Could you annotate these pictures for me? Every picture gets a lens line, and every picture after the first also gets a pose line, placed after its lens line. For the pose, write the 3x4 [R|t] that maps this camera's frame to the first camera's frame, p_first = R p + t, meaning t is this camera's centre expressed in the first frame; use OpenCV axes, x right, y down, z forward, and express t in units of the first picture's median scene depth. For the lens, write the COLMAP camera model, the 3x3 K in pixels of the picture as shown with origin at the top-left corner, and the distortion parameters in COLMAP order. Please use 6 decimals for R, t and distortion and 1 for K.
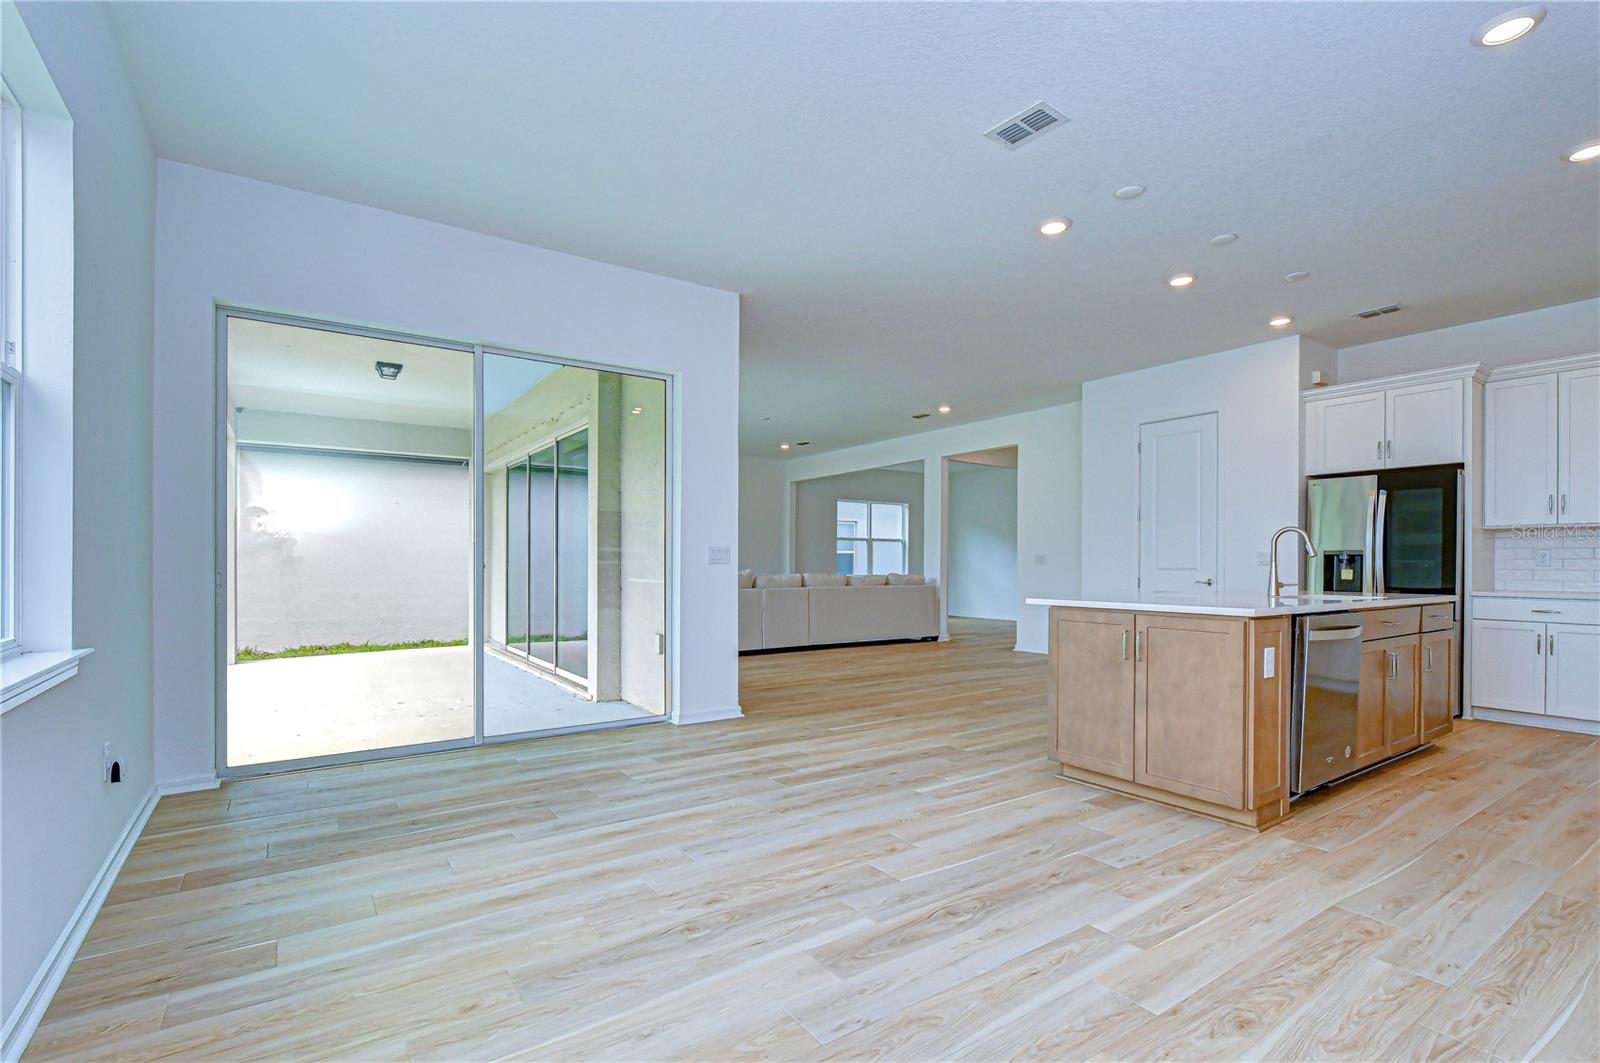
lens RADIAL K [[750.1, 0, 811.4], [0, 750.1, 573.1], [0, 0, 1]] dist [-0.002557, 0.000199]
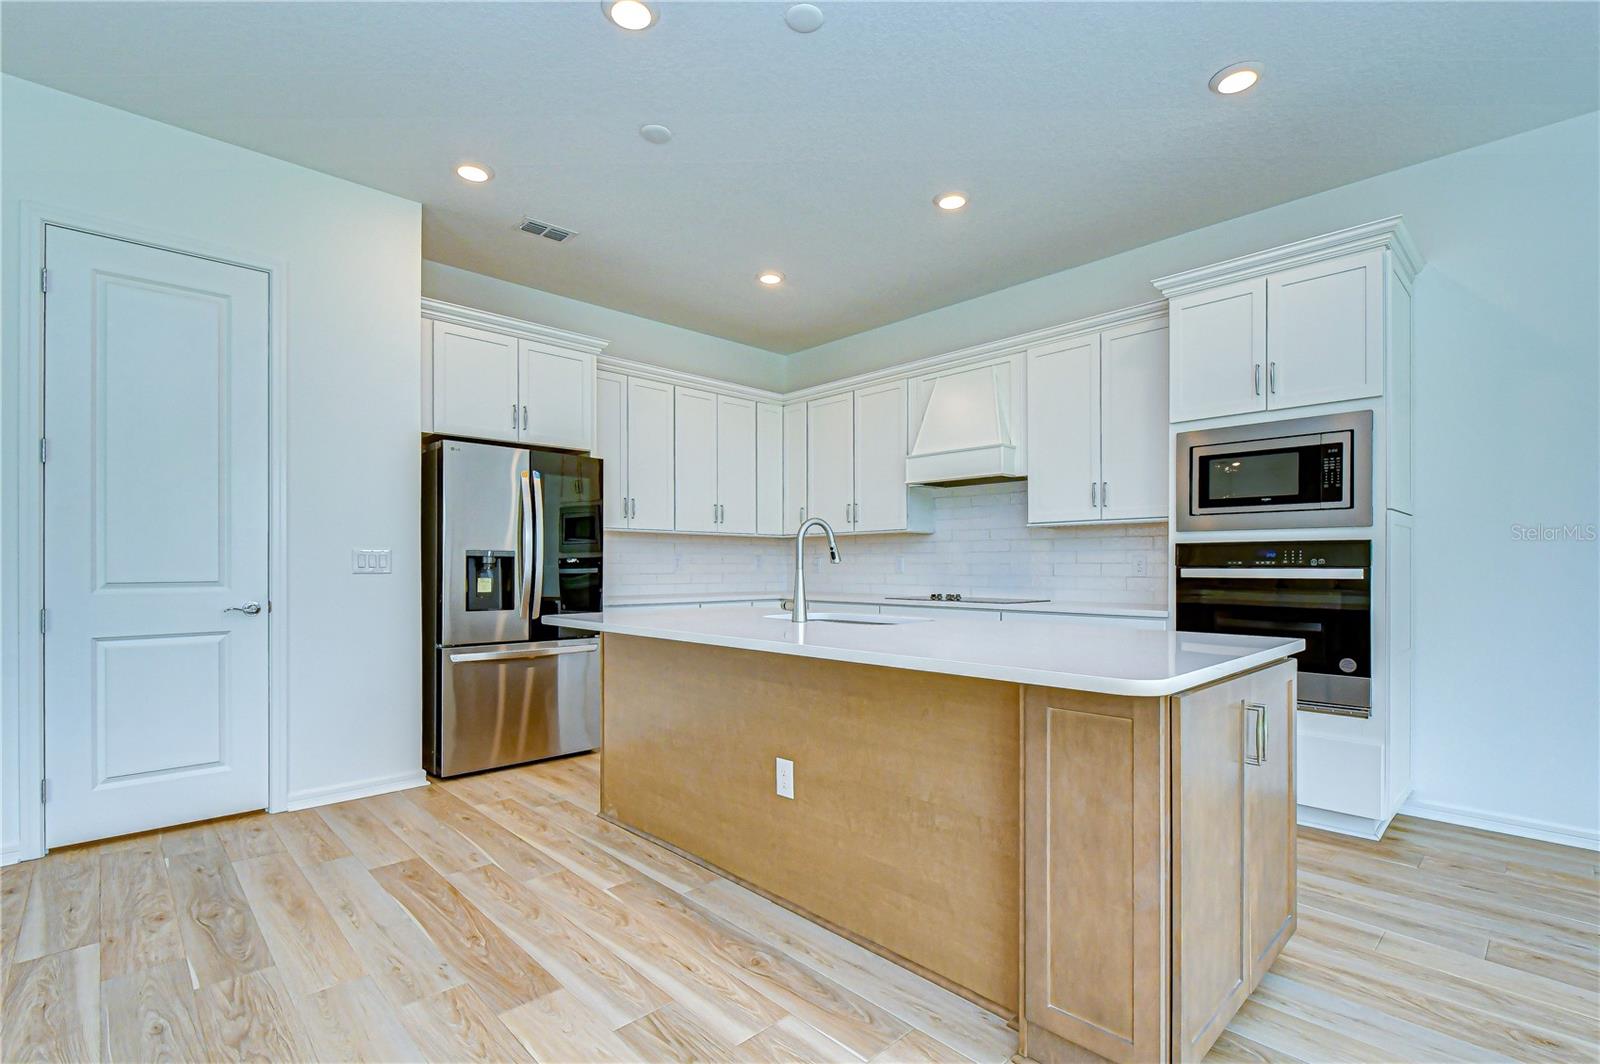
lens RADIAL K [[750.1, 0, 811.4], [0, 750.1, 573.6], [0, 0, 1]] dist [-0.002557, 0.000199]
pose [[-0.153989, -0.012010, 0.988000, -0.035946], [0.001583, 0.999922, 0.012402, -0.021432], [-0.988071, 0.003474, -0.153958, 1.022111]]
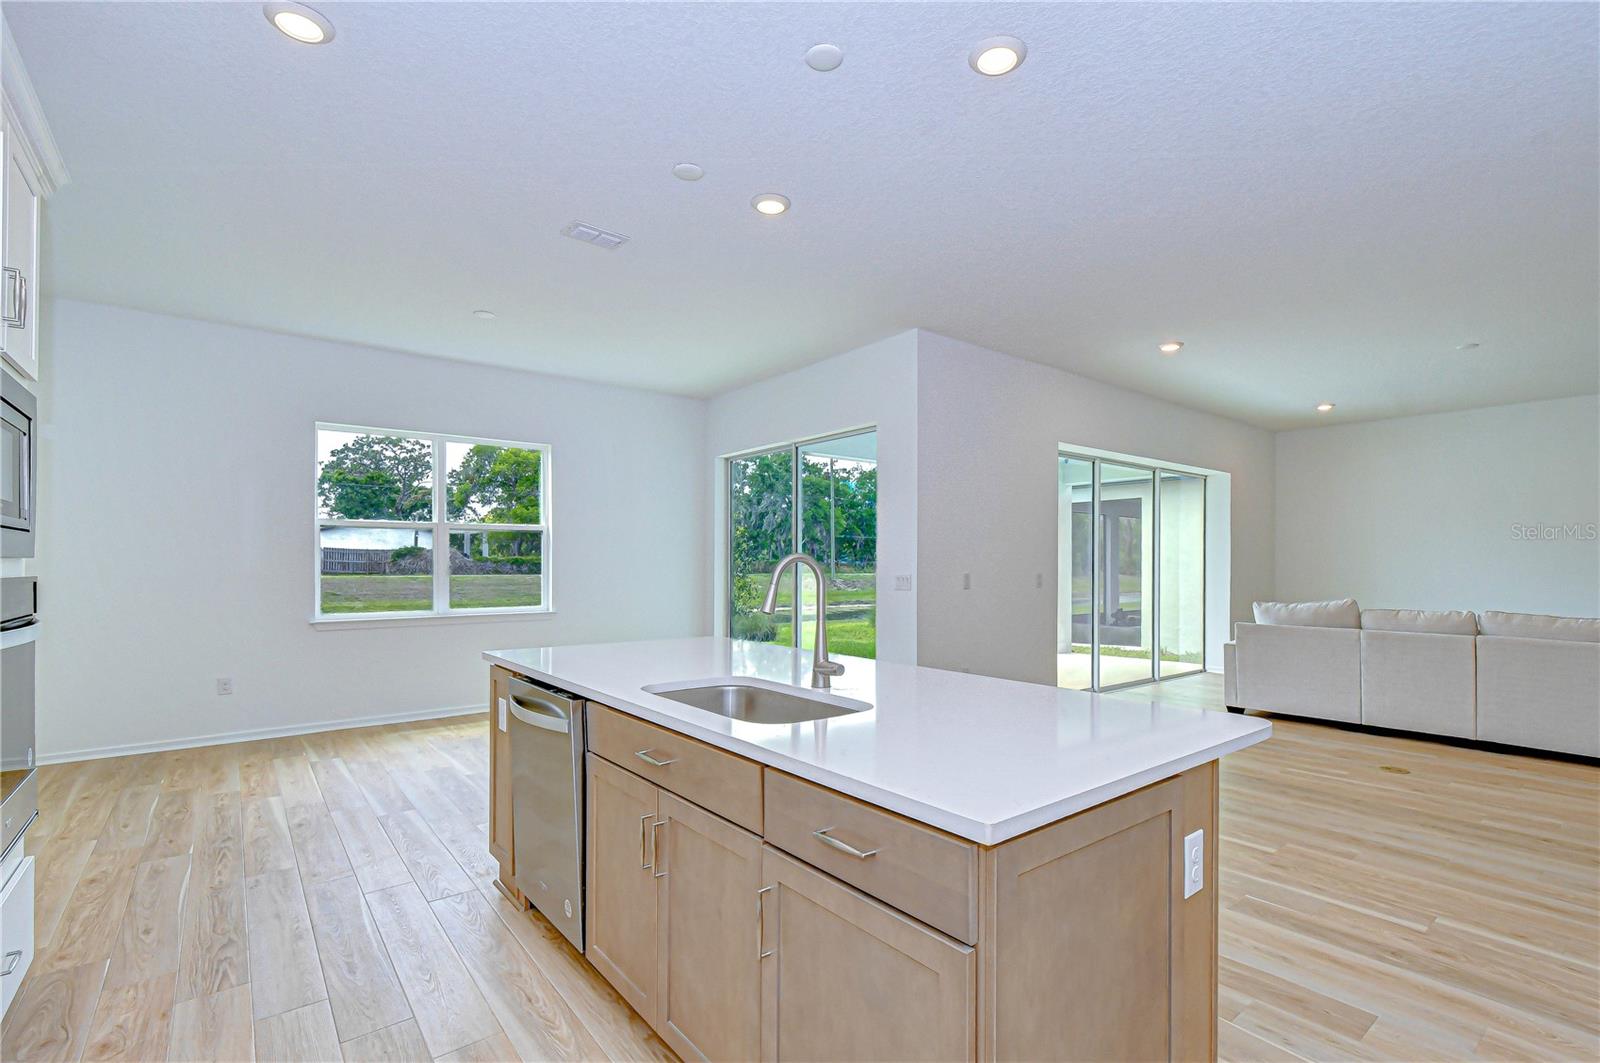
lens RADIAL K [[750.1, 0, 811.4], [0, 750.1, 573.1], [0, 0, 1]] dist [-0.002557, 0.000199]
pose [[0.048802, 0.007167, -0.998783, 1.071035], [-0.005459, 0.999961, 0.006909, -0.050562], [0.998794, 0.005115, 0.048839, 0.908957]]
